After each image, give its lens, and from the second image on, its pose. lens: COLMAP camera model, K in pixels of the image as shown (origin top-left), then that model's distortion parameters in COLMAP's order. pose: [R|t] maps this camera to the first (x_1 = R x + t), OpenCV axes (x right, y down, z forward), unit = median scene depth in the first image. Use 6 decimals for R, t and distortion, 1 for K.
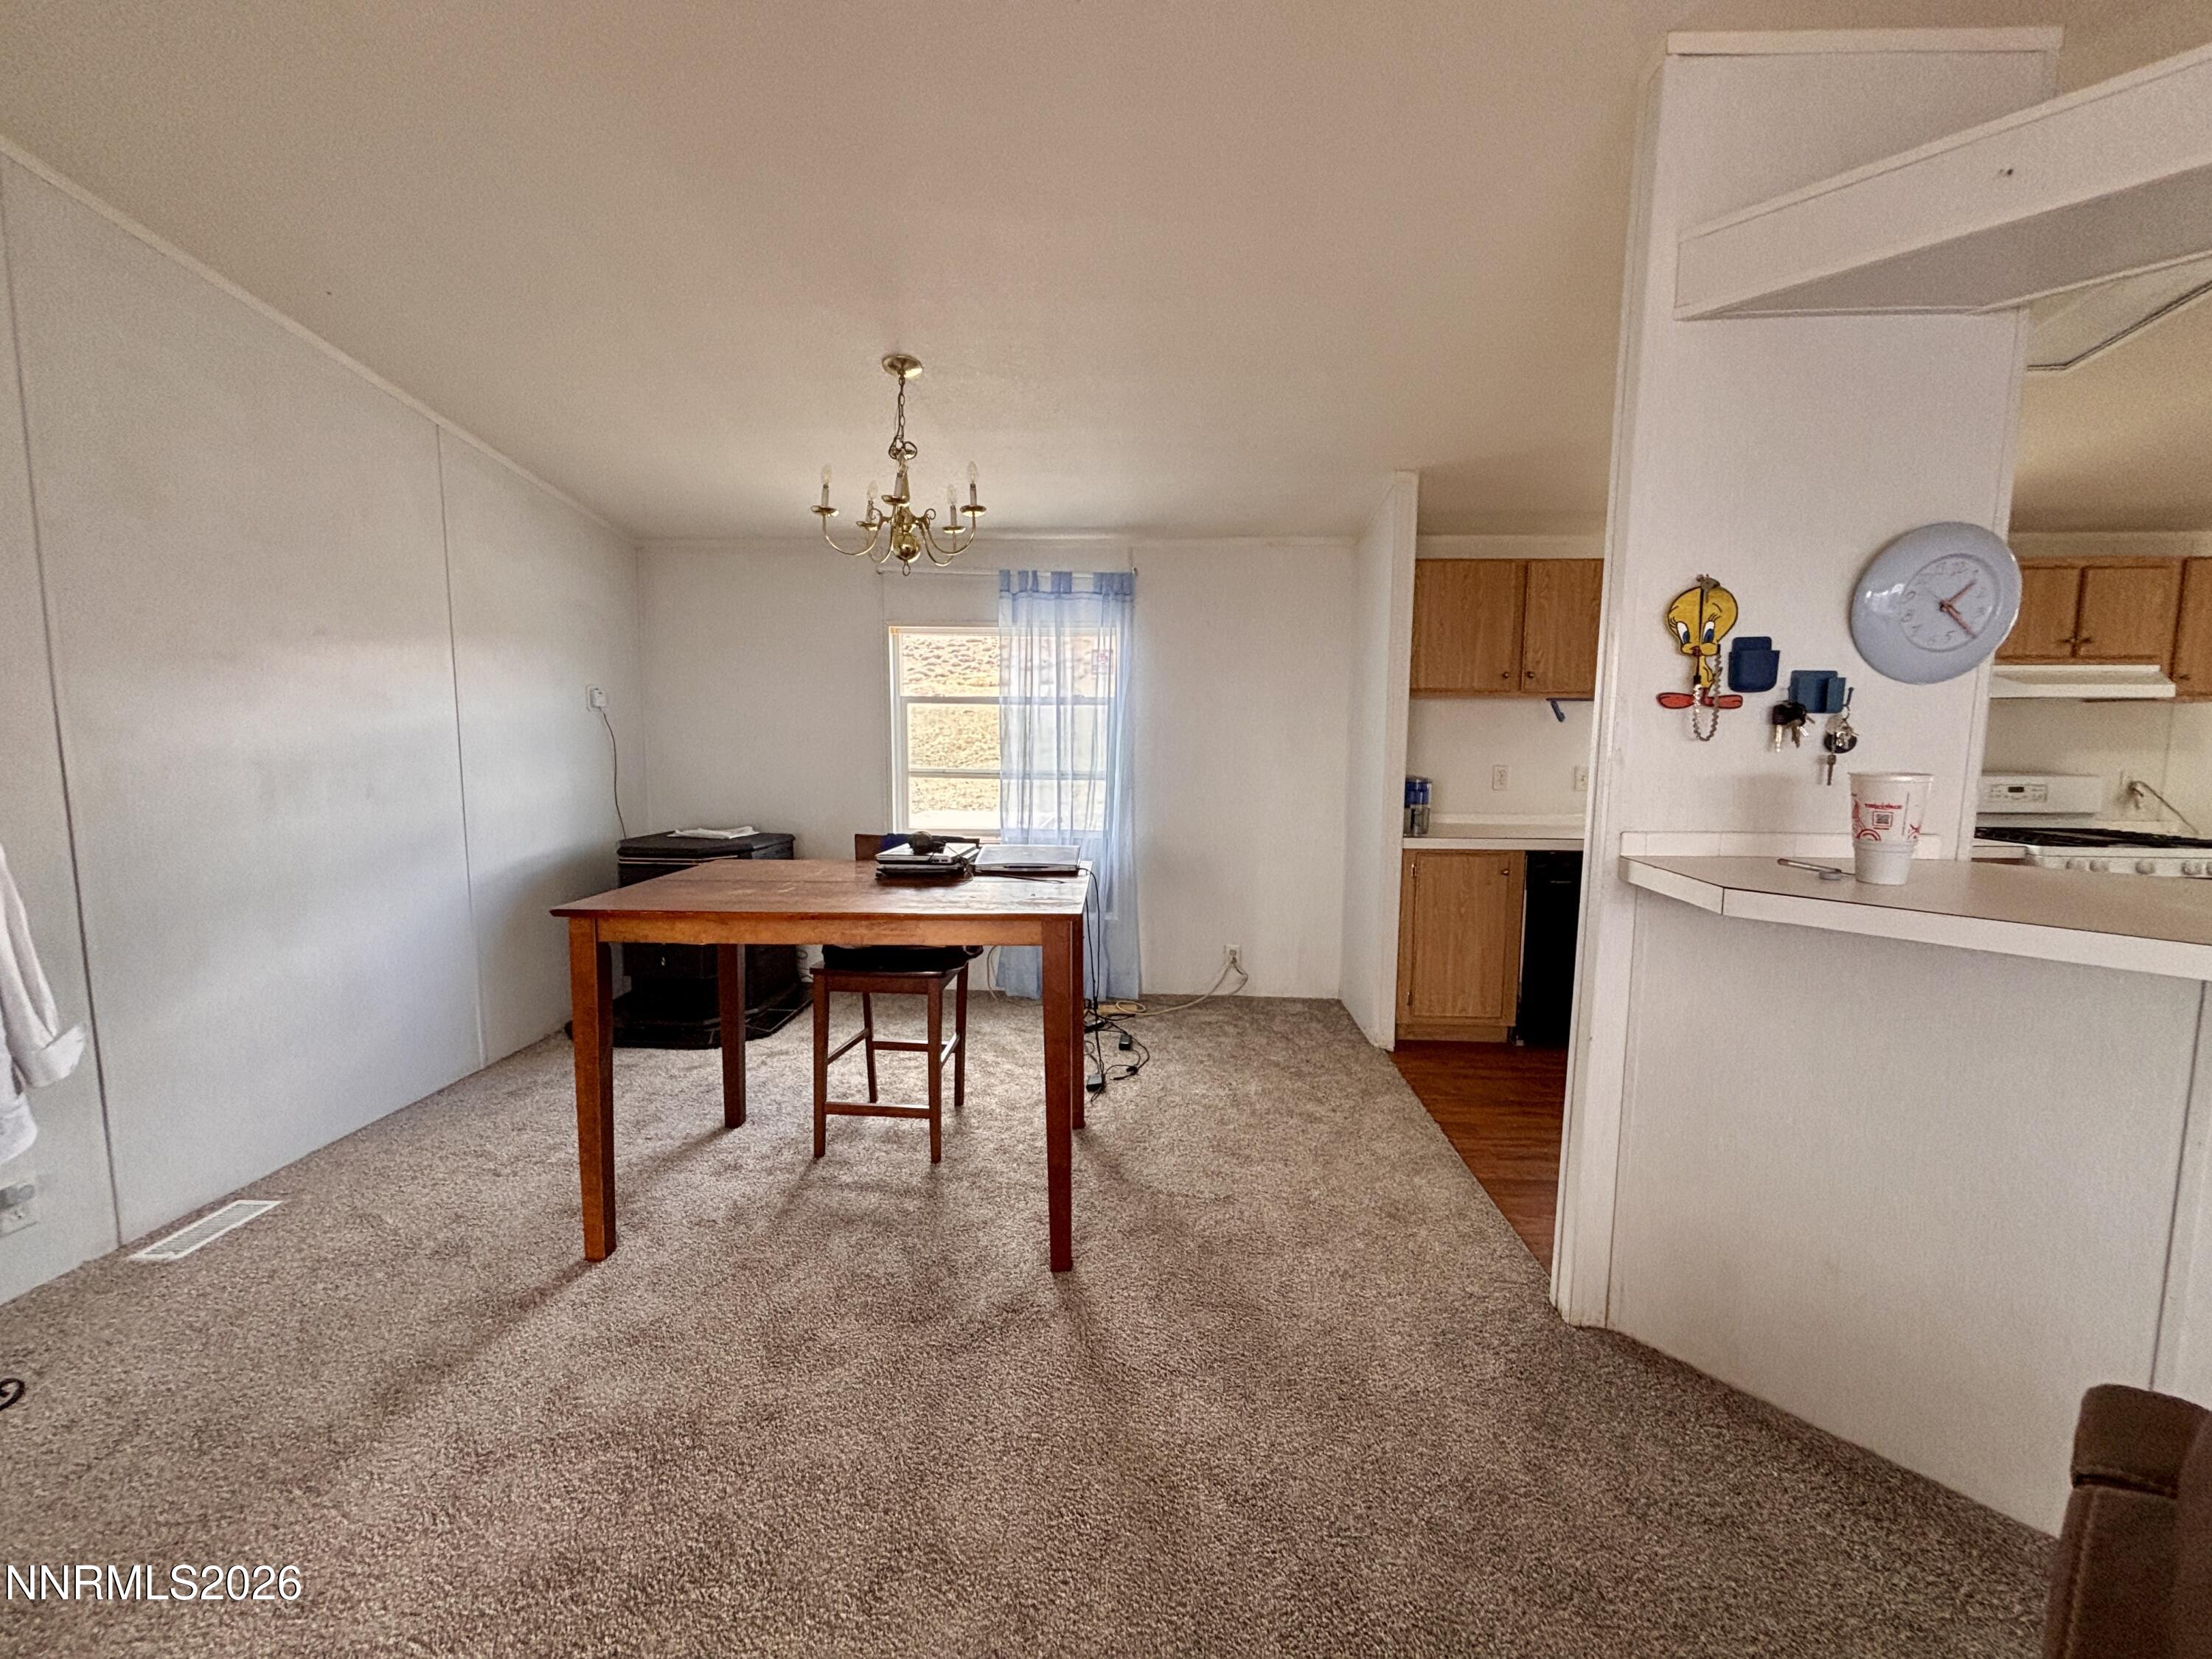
lens RADIAL K [[898.6, 0, 1112.2], [0, 898.6, 827.0], [0, 0, 1]] dist [-0.003603, 0.000417]
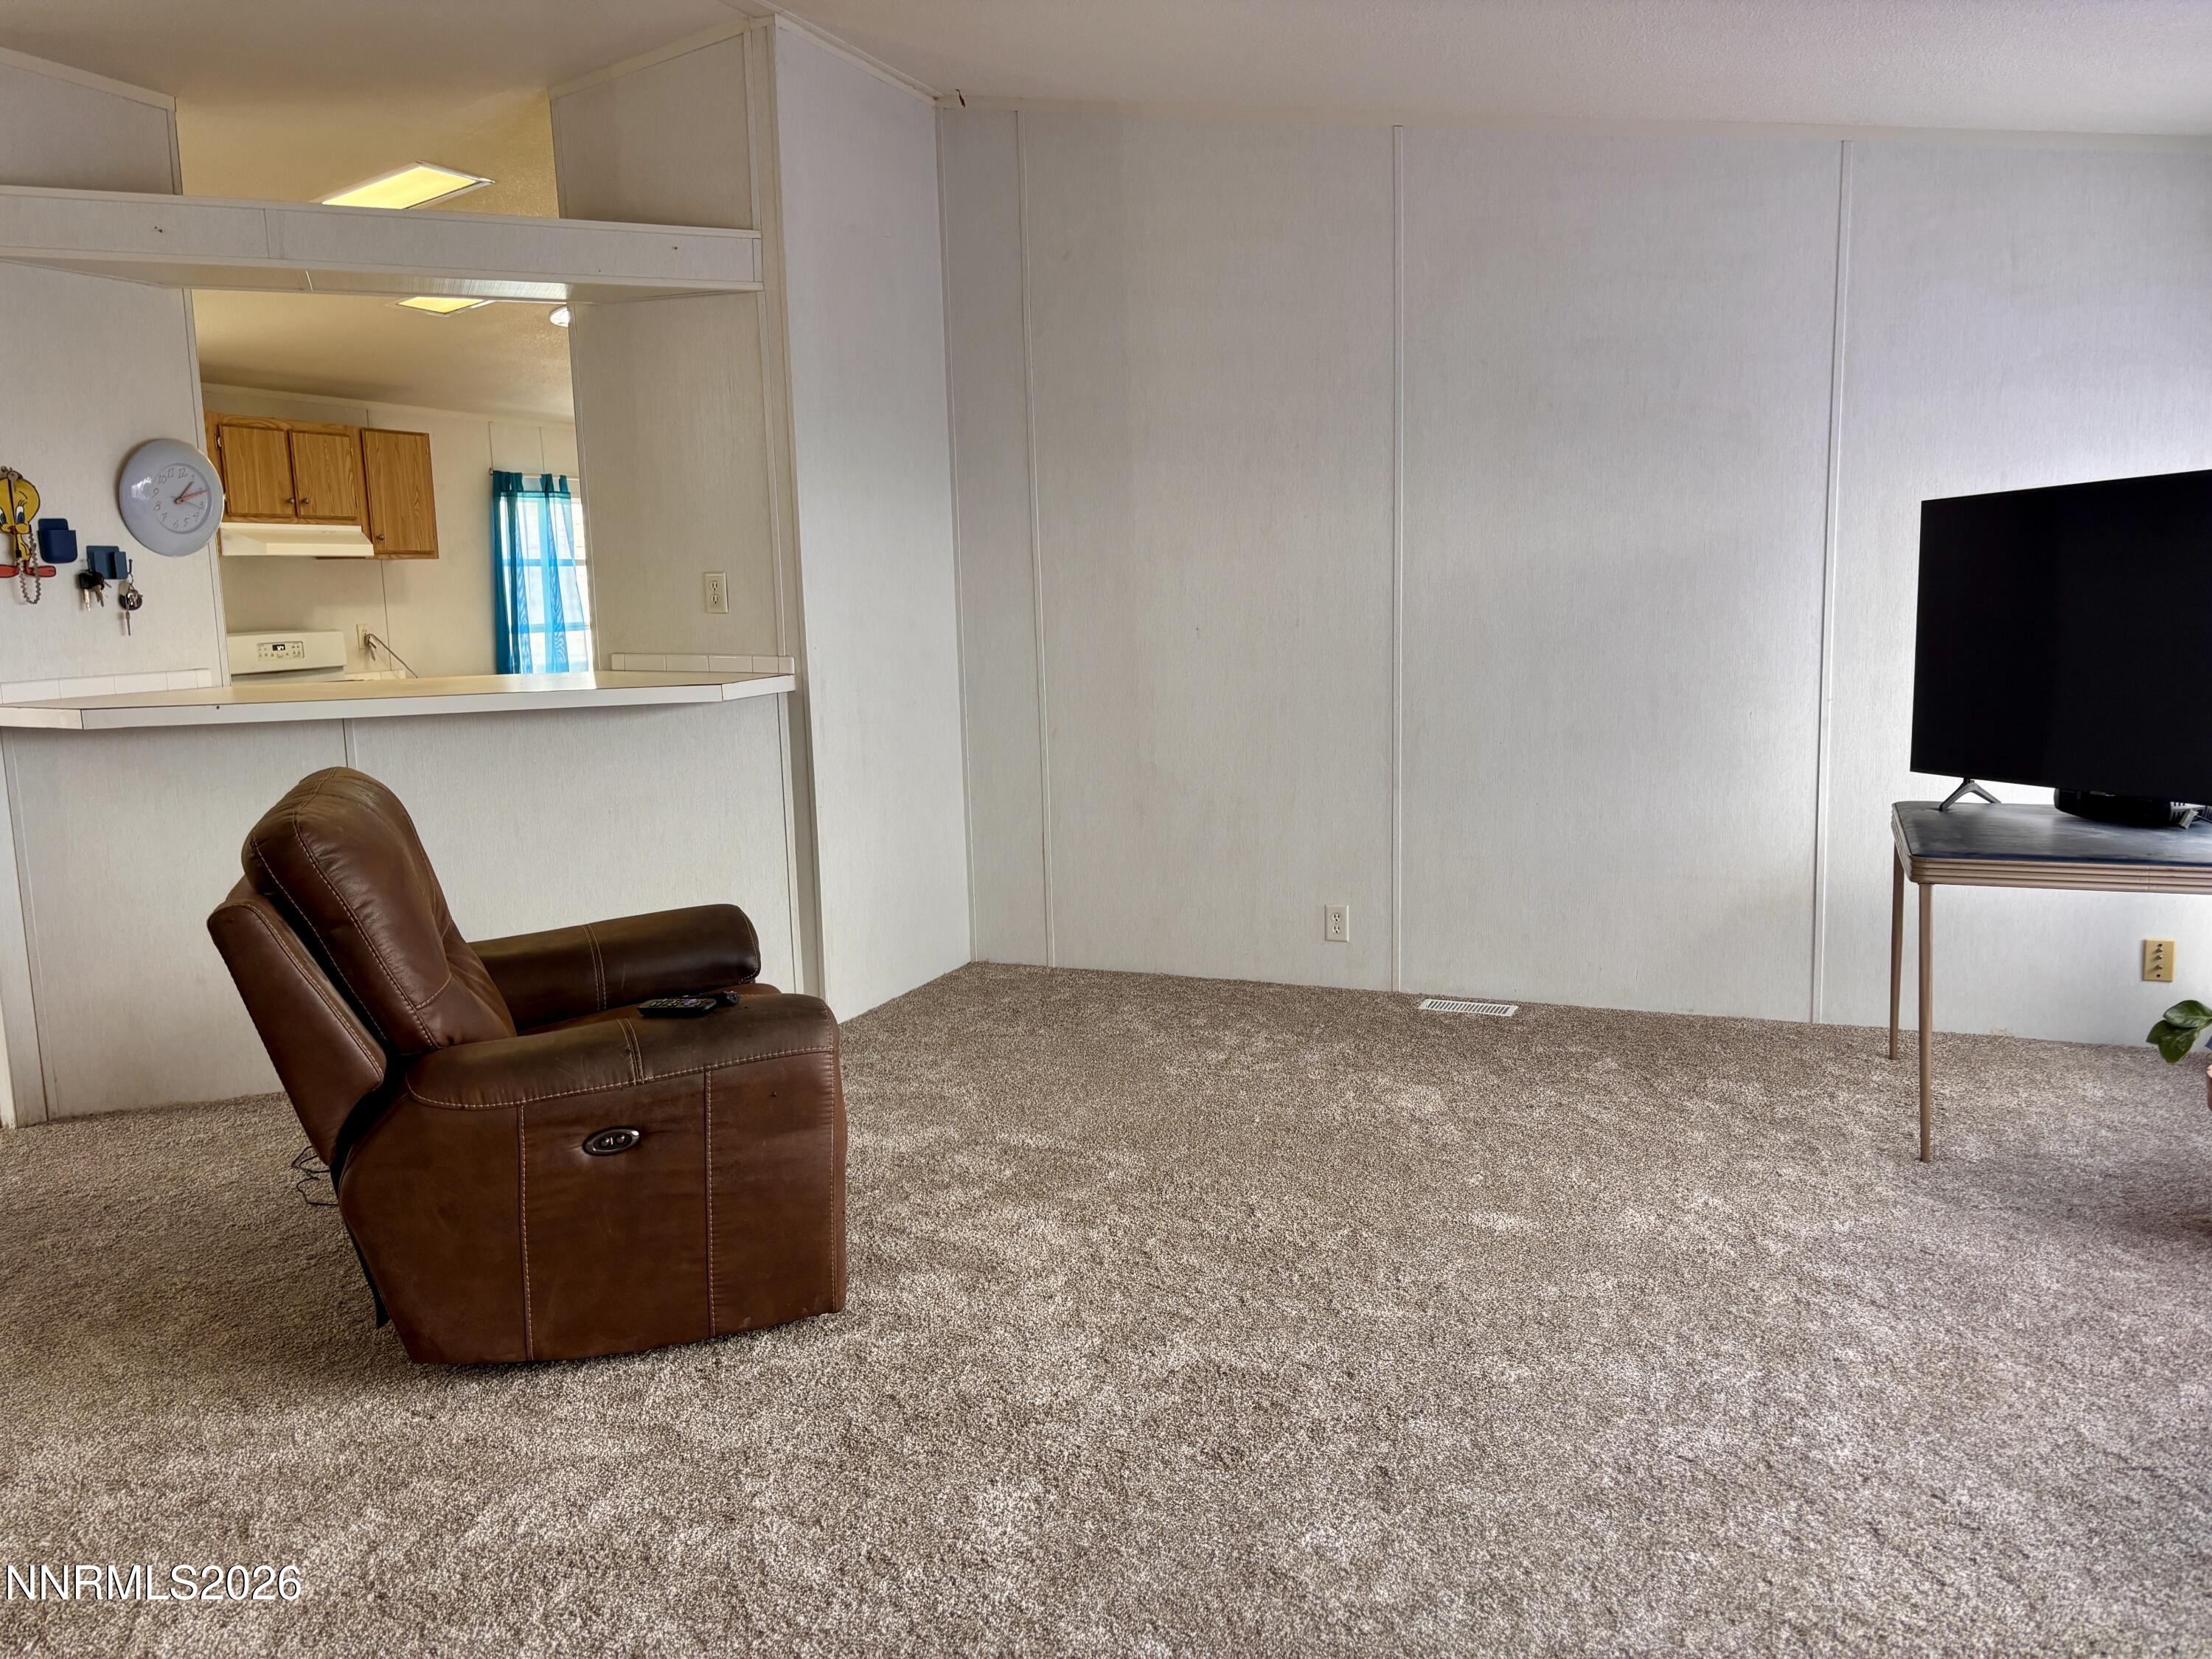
lens RADIAL K [[1711.2, 0, 1105.5], [0, 1711.2, 838.2], [0, 0, 1]] dist [0.026909, -0.013538]
pose [[0.348207, -0.155027, 0.924510, -1.057801], [0.124854, 0.985114, 0.118164, 0.124288], [-0.929066, 0.074284, 0.362379, -1.189970]]
